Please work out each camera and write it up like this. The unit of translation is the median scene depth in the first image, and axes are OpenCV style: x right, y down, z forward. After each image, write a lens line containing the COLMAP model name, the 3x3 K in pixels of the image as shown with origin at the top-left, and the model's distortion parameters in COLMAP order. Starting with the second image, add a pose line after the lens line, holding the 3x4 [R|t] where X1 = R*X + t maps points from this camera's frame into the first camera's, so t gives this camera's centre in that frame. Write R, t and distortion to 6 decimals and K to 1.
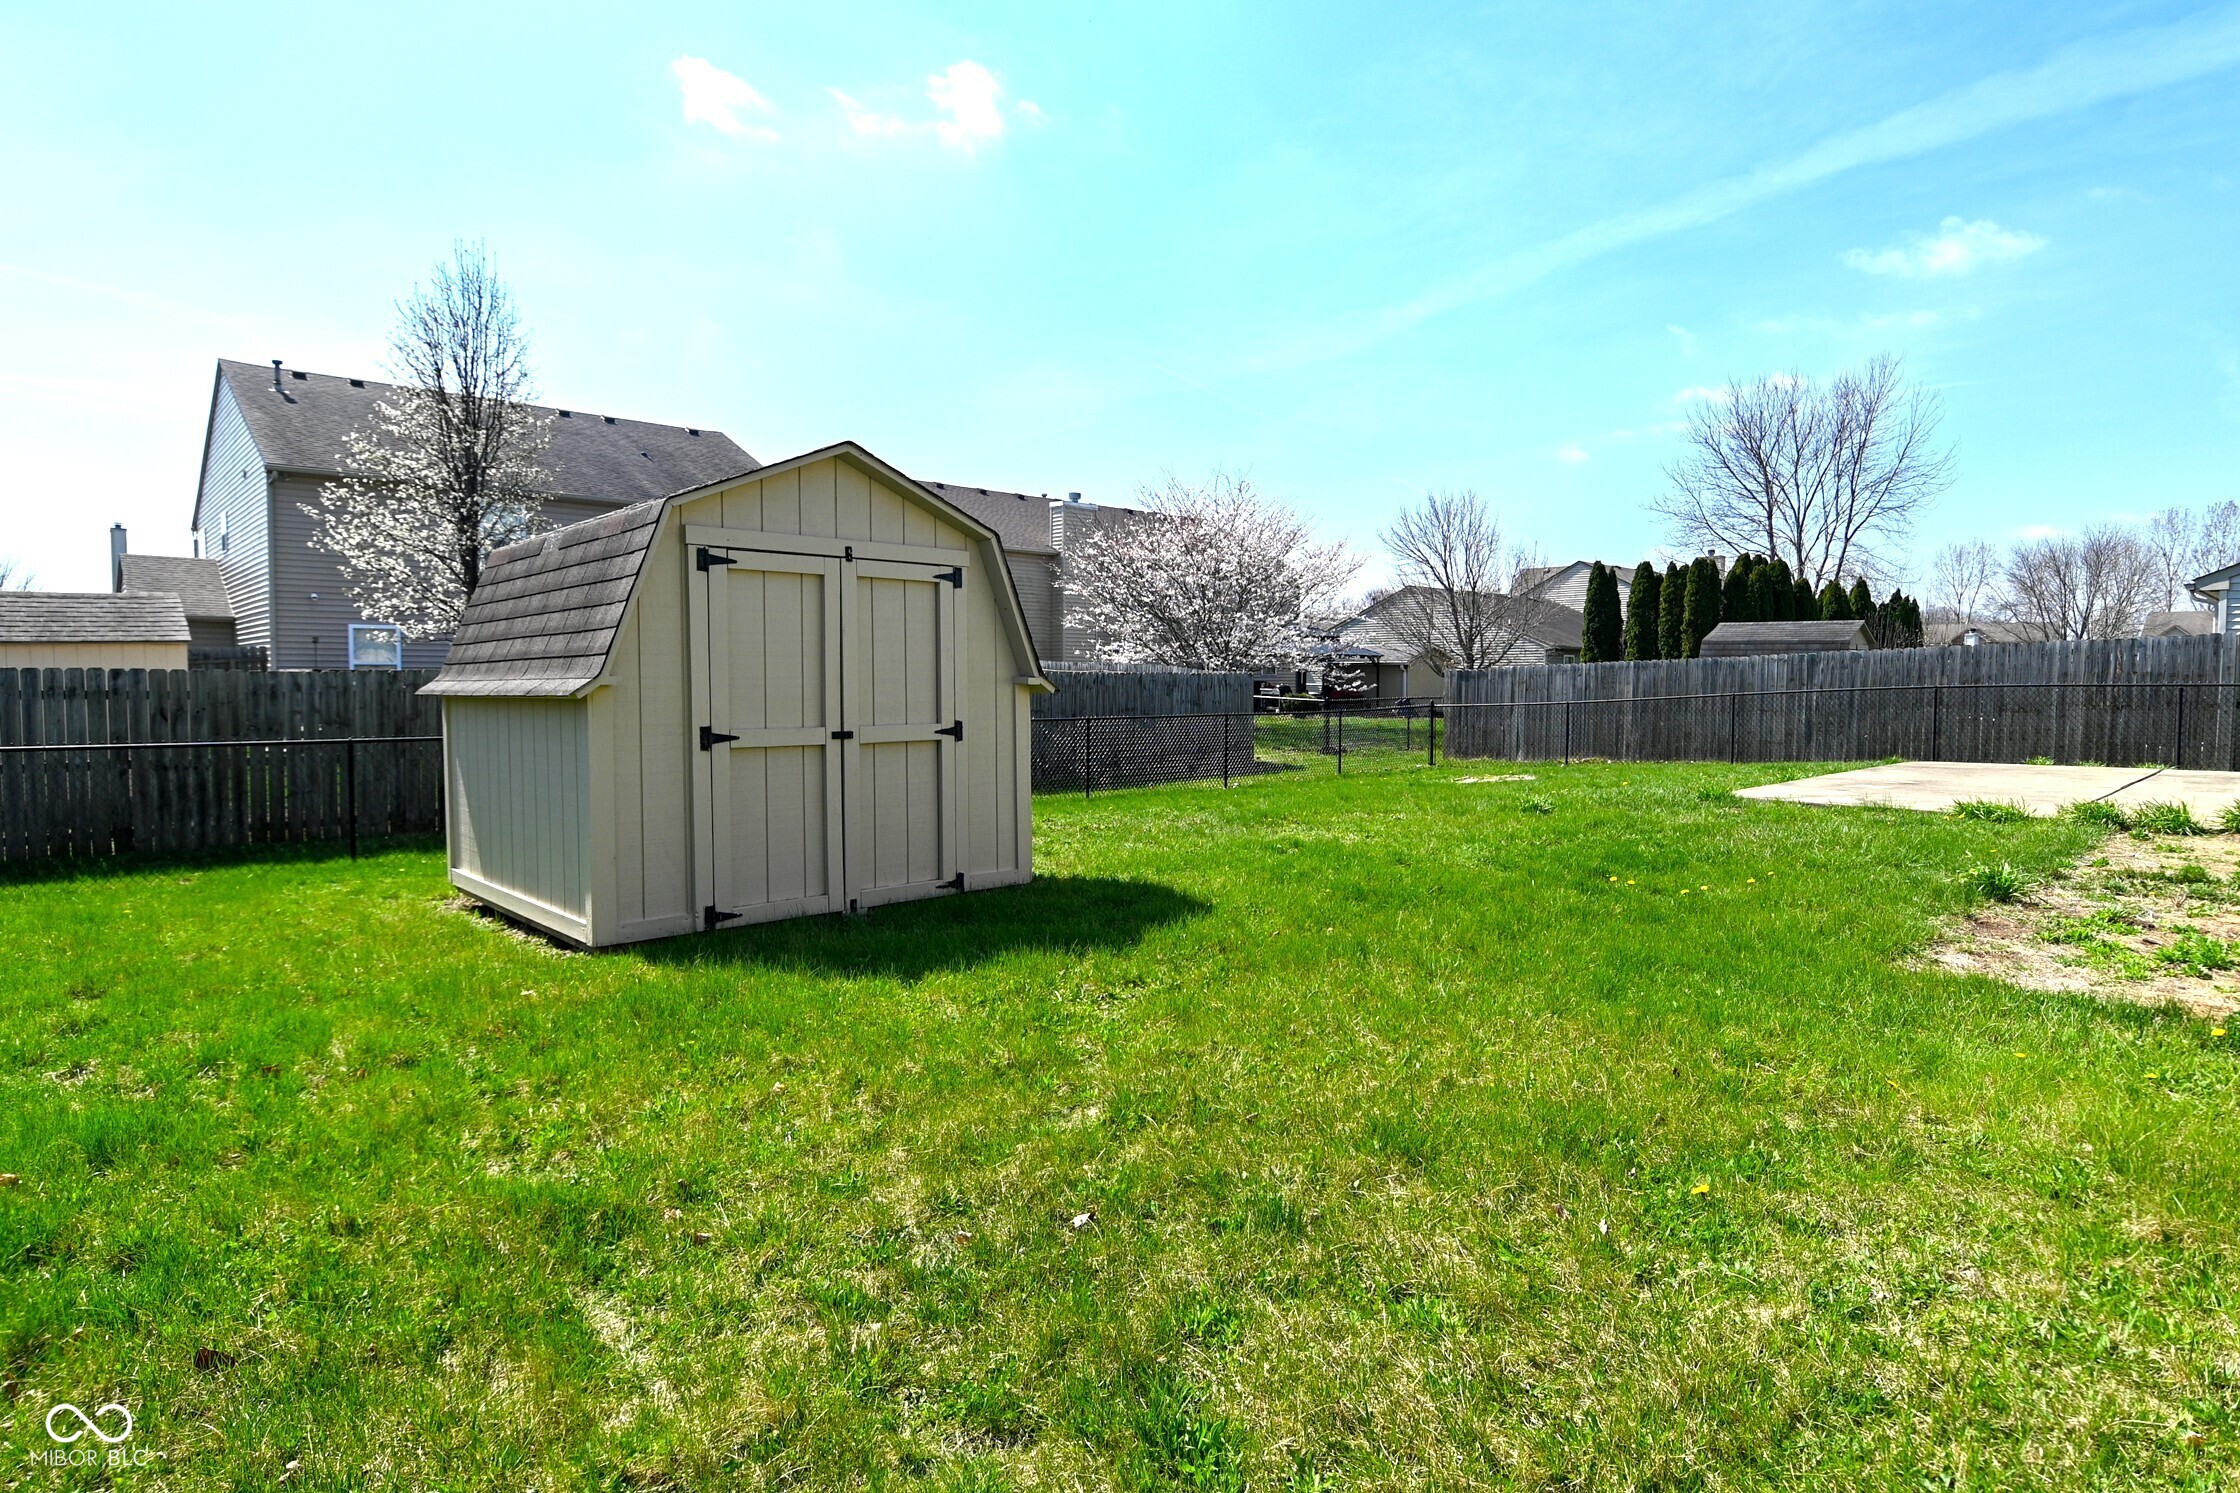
lens RADIAL K [[1184.6, 0, 1125.0], [0, 1184.6, 735.5], [0, 0, 1]] dist [0.017638, -0.028276]
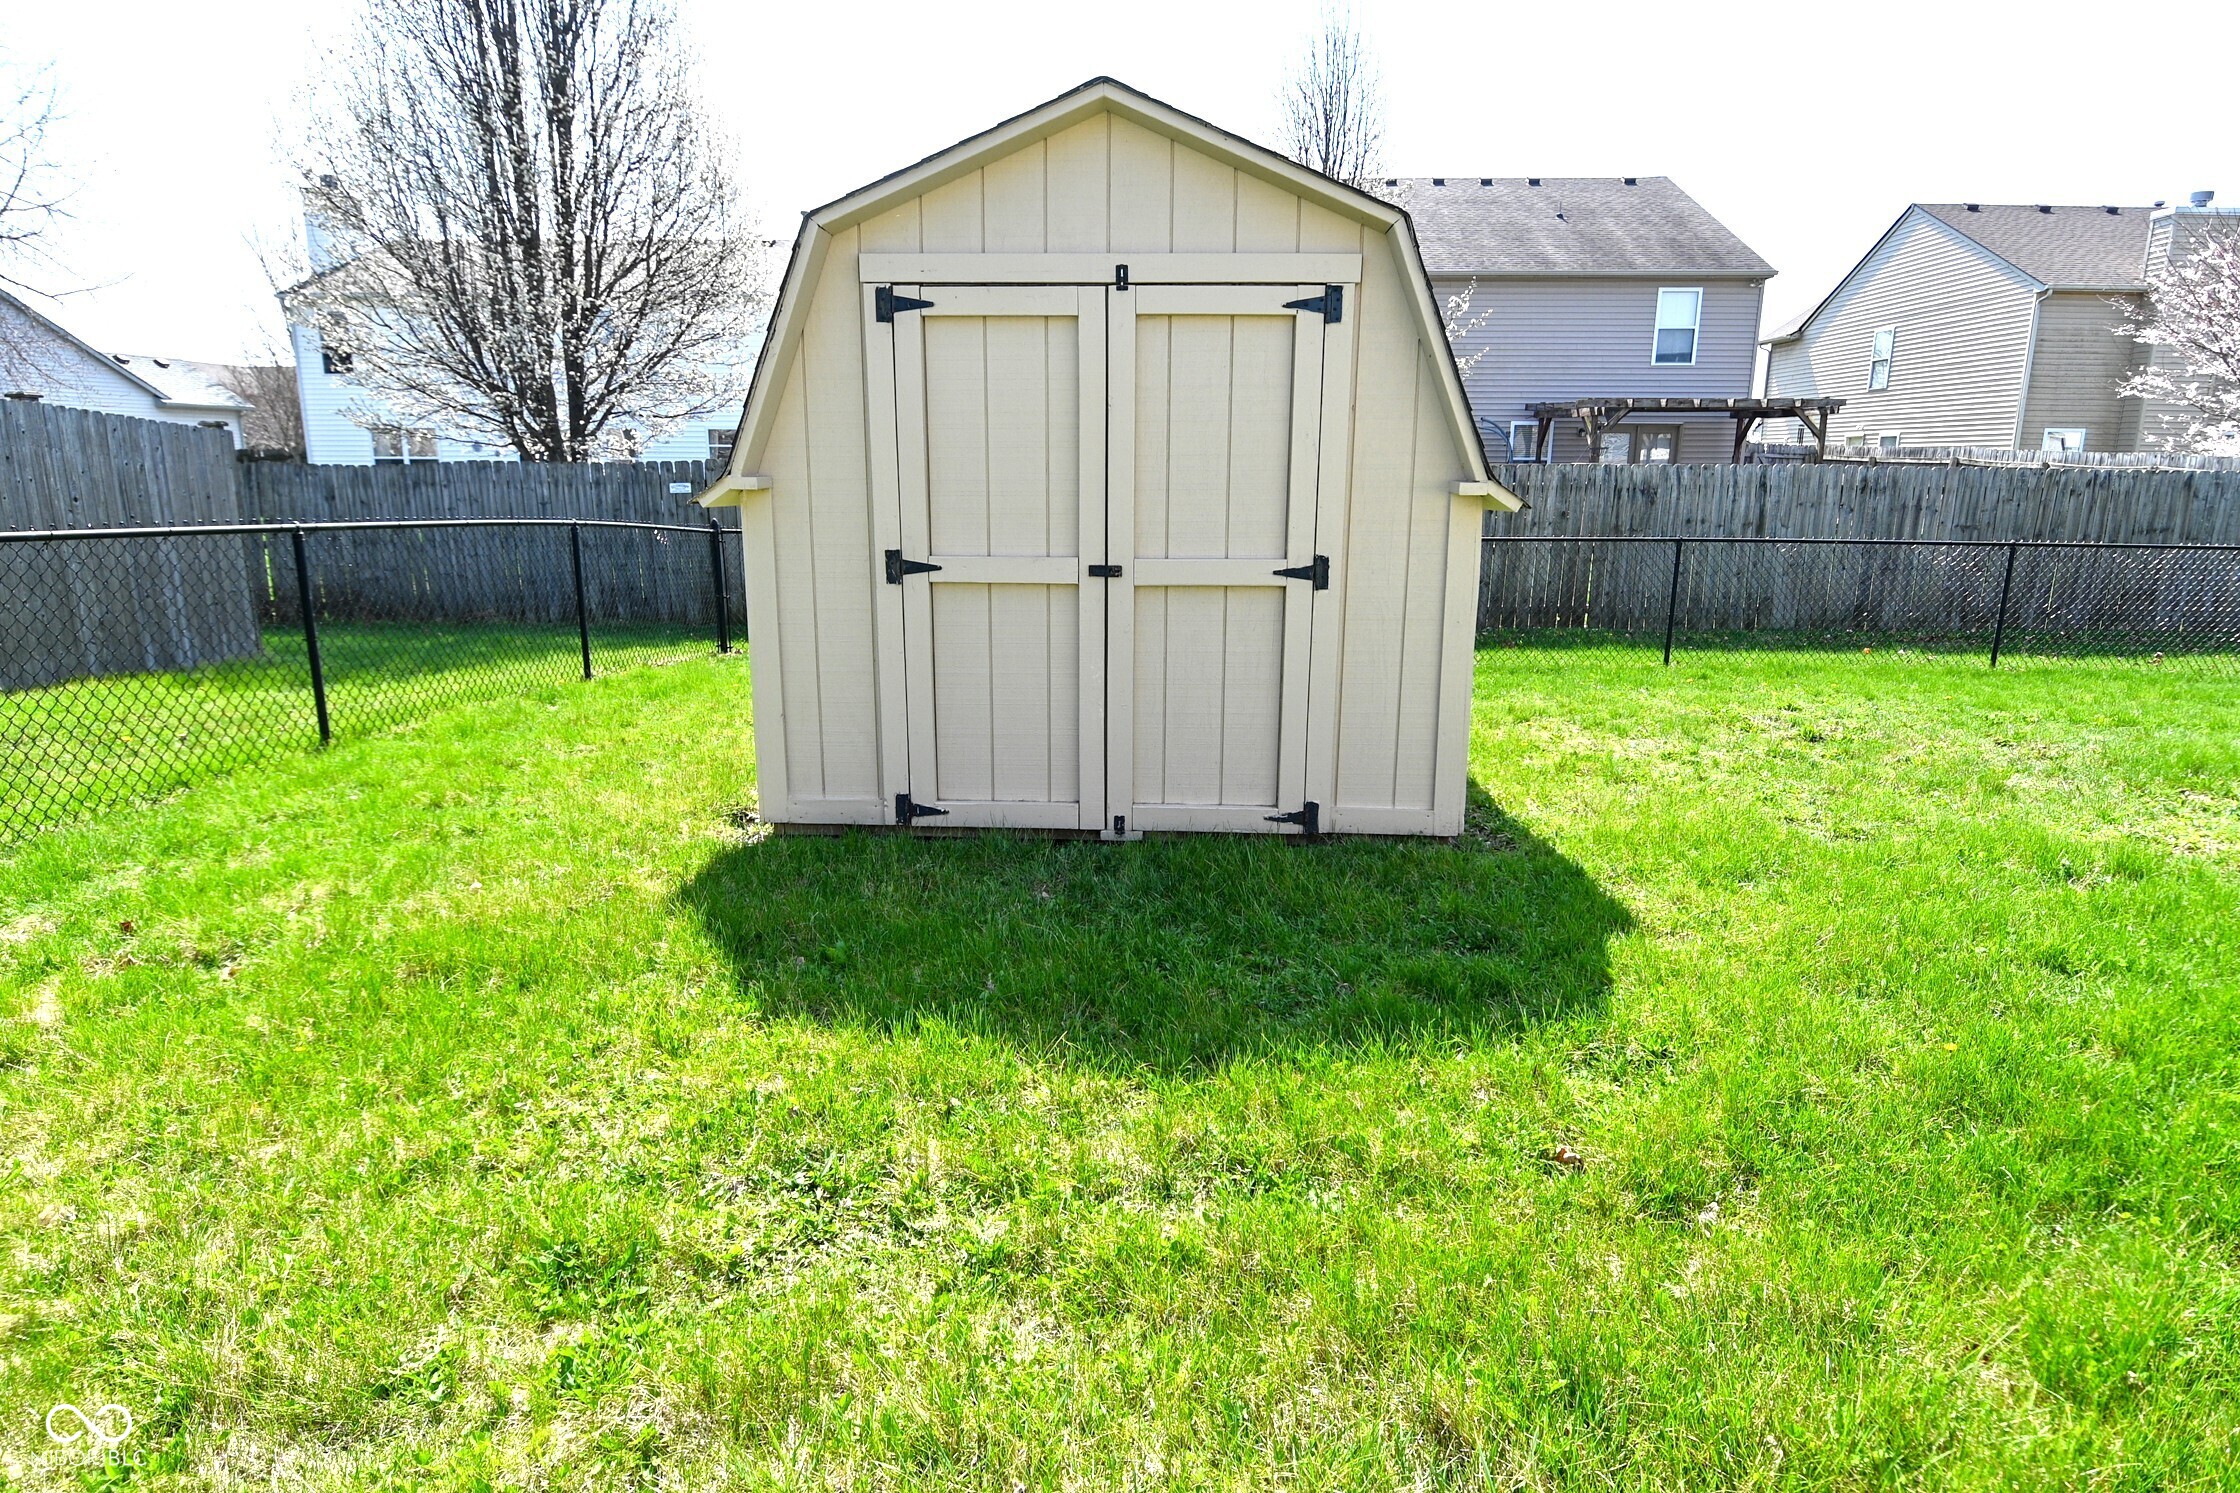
lens RADIAL K [[1184.6, 0, 1125.0], [0, 1184.6, 735.5], [0, 0, 1]] dist [0.017638, -0.028276]
pose [[0.697924, 0.158961, -0.698307, 0.225978], [-0.038614, 0.981990, 0.184945, -0.030501], [0.715130, -0.102113, 0.691493, 0.513766]]
